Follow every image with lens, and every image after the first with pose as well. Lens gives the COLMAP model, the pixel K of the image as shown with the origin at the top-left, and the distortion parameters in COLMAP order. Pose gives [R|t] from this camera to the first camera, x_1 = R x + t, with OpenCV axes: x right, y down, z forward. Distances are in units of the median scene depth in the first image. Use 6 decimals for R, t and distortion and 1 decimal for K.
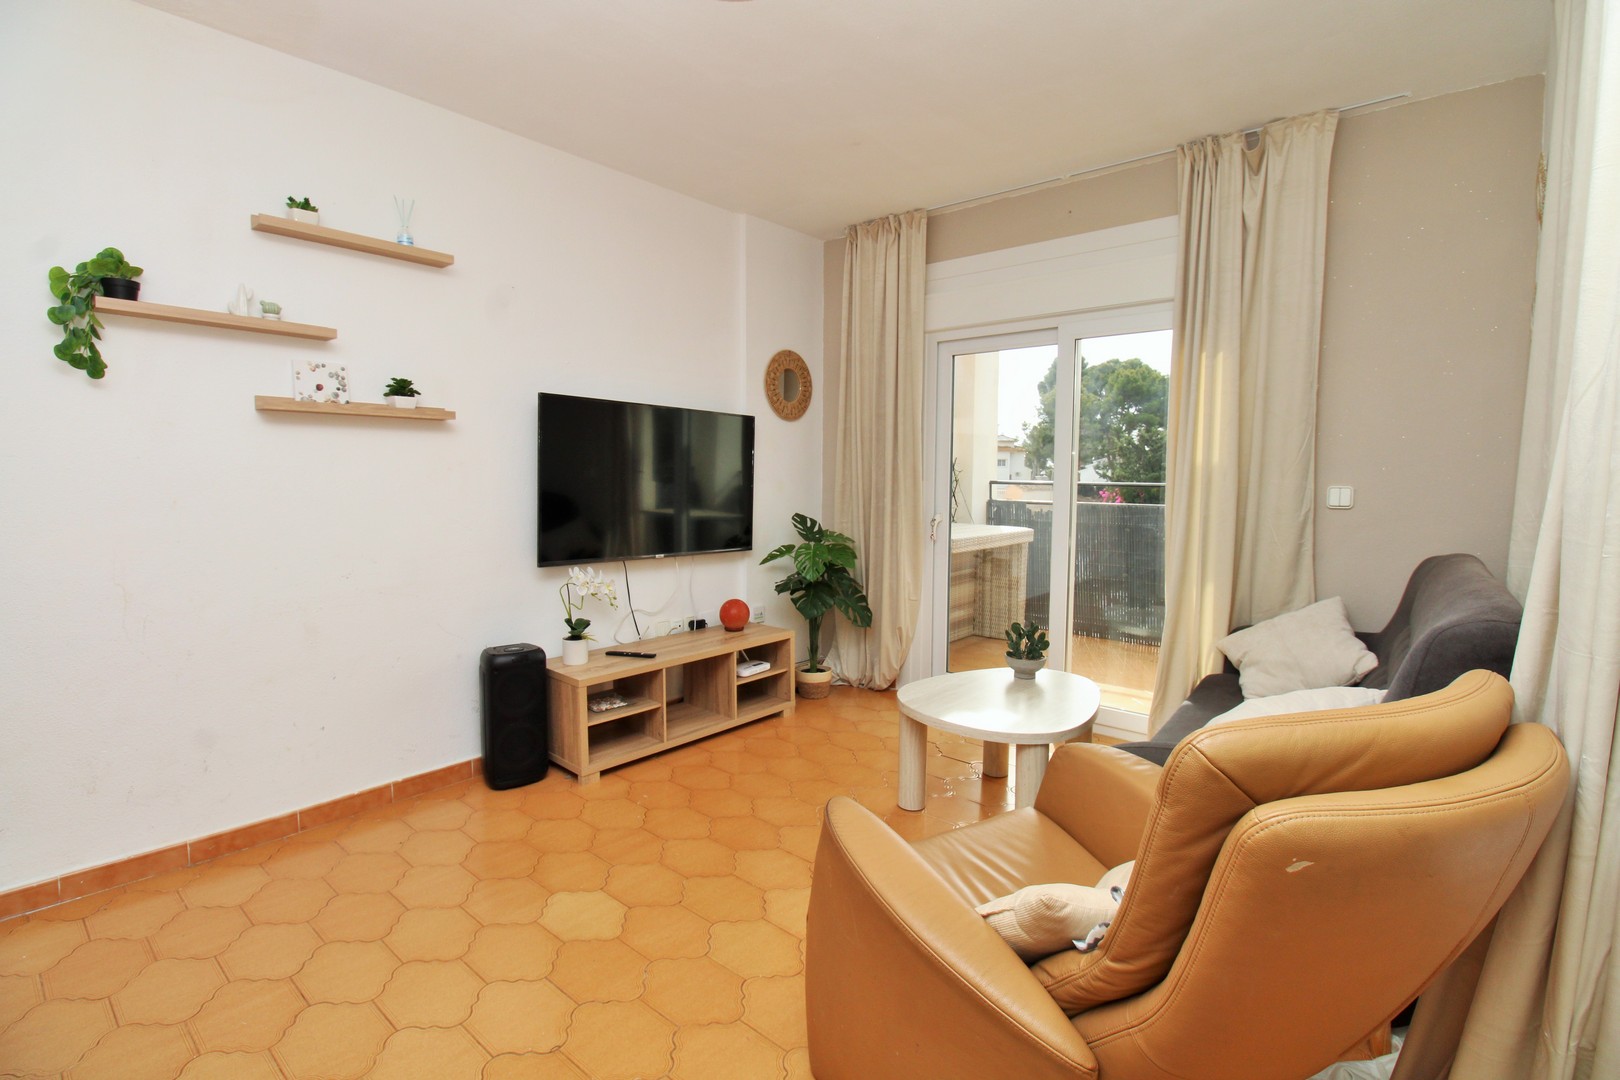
lens RADIAL K [[745.8, 0, 830.8], [0, 745.8, 542.1], [0, 0, 1]] dist [-0.021372, -0.000326]
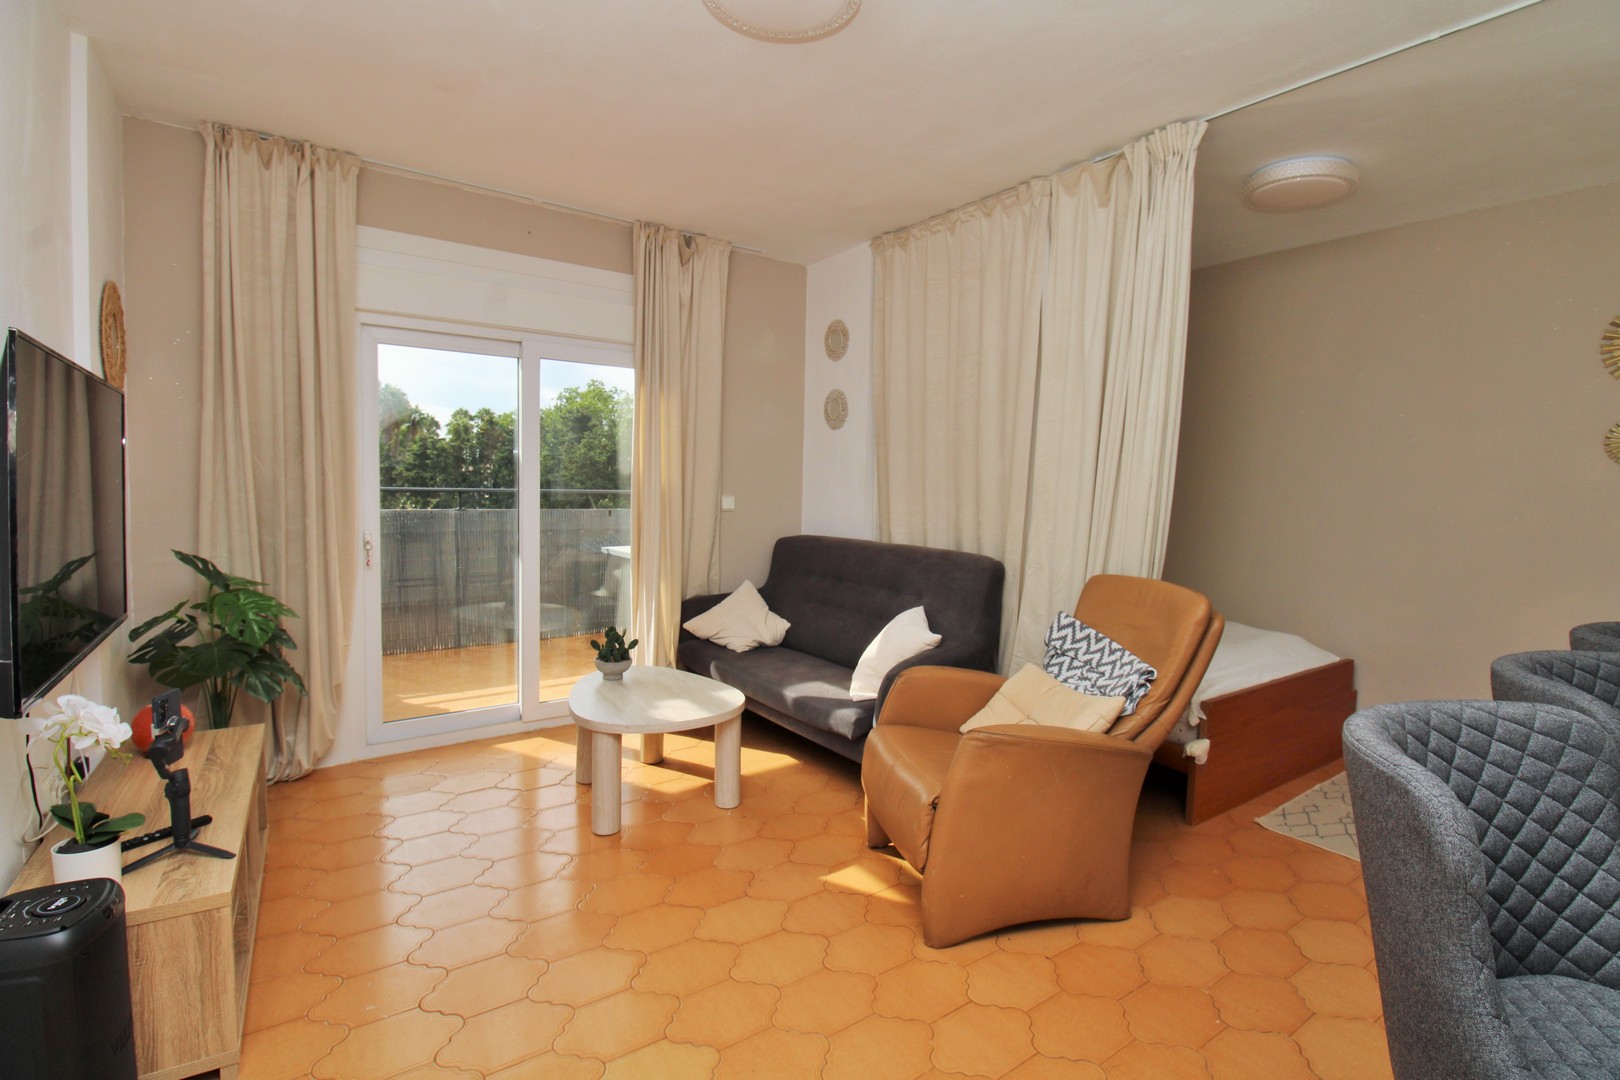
lens RADIAL K [[766.8, 0, 803.7], [0, 766.8, 535.0], [0, 0, 1]] dist [-0.000760, -0.000359]
pose [[0.259021, -0.079074, 0.962630, -0.705590], [0.060024, 0.996035, 0.065666, -0.083019], [-0.964005, 0.040772, 0.262740, 0.412902]]
